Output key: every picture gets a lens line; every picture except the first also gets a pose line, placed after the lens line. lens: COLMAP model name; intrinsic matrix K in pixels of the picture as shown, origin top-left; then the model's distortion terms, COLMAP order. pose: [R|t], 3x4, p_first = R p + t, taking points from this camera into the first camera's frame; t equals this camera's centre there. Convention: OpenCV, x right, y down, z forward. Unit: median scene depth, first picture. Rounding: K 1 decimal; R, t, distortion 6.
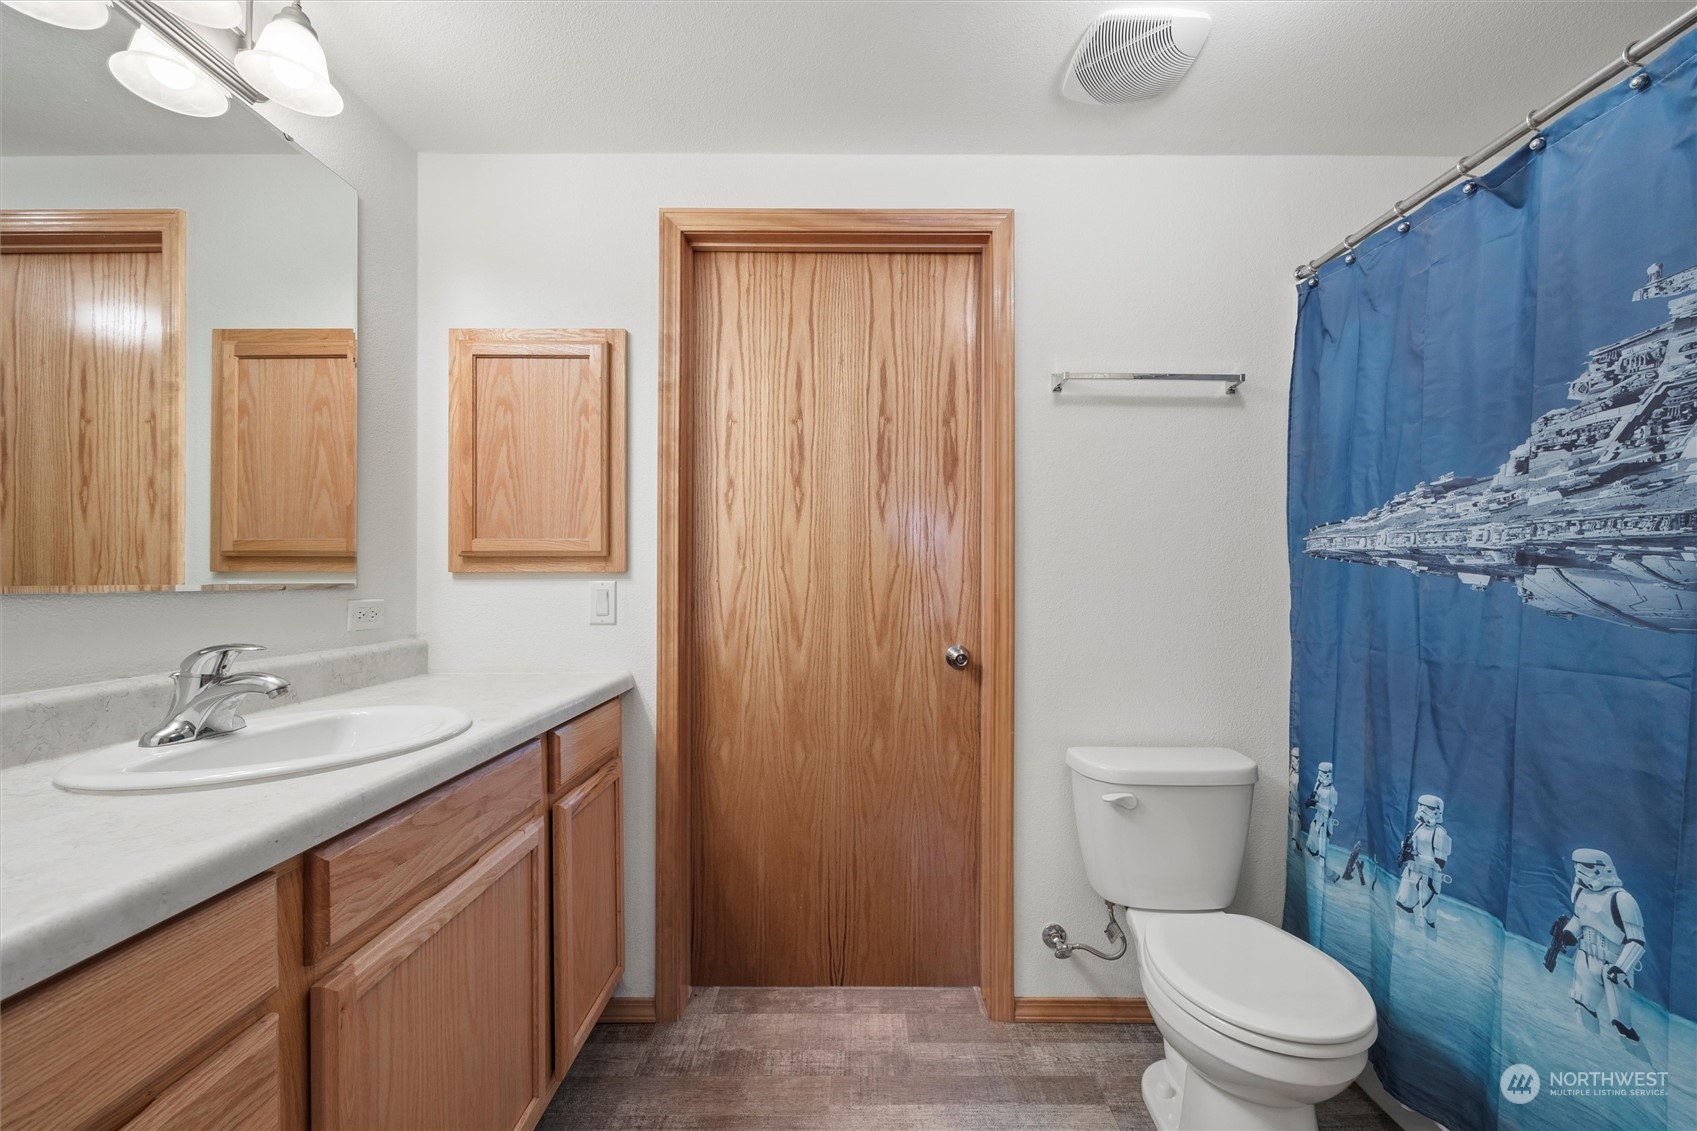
lens RADIAL K [[706.8, 0, 839.1], [0, 706.8, 578.4], [0, 0, 1]] dist [0.014480, -0.001523]
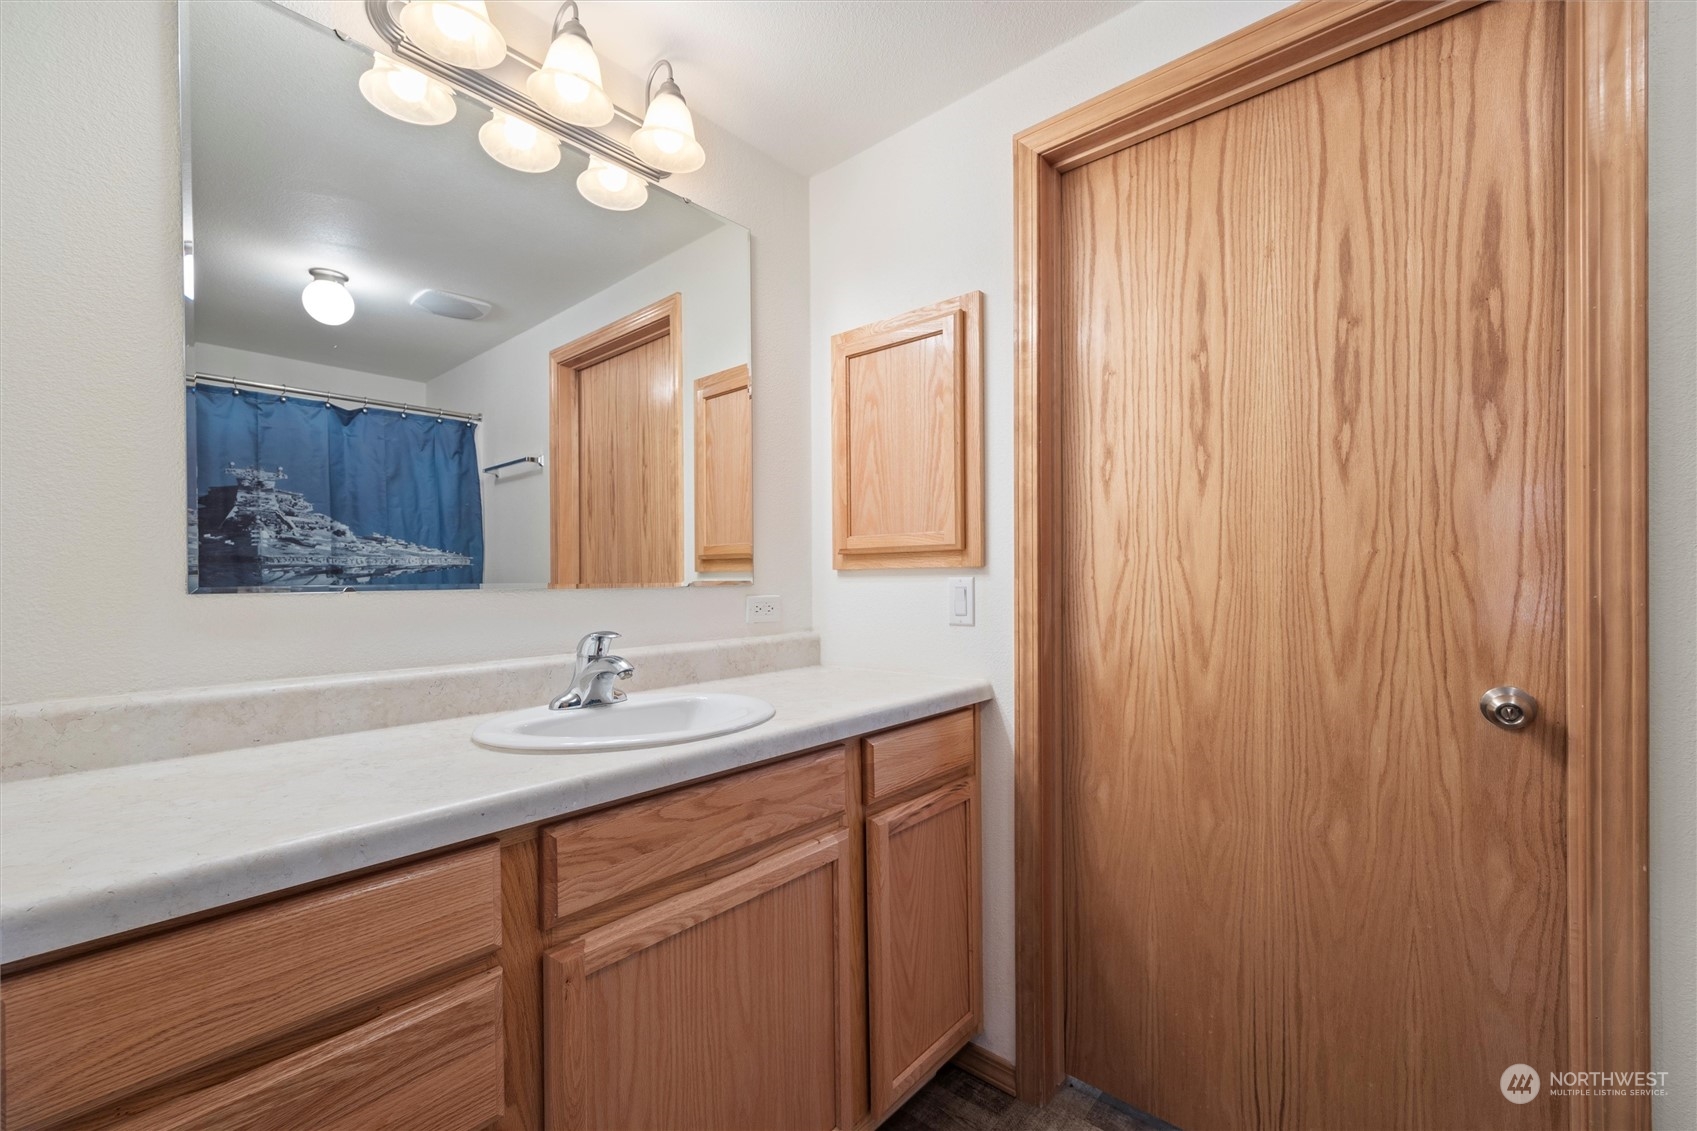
lens RADIAL K [[706.8, 0, 852.8], [0, 706.8, 577.6], [0, 0, 1]] dist [0.014480, -0.001523]
pose [[0.755315, -0.005054, -0.655342, 0.155045], [0.006720, 0.999977, 0.000033, 0.002596], [0.655327, -0.004429, 0.755332, 0.232554]]
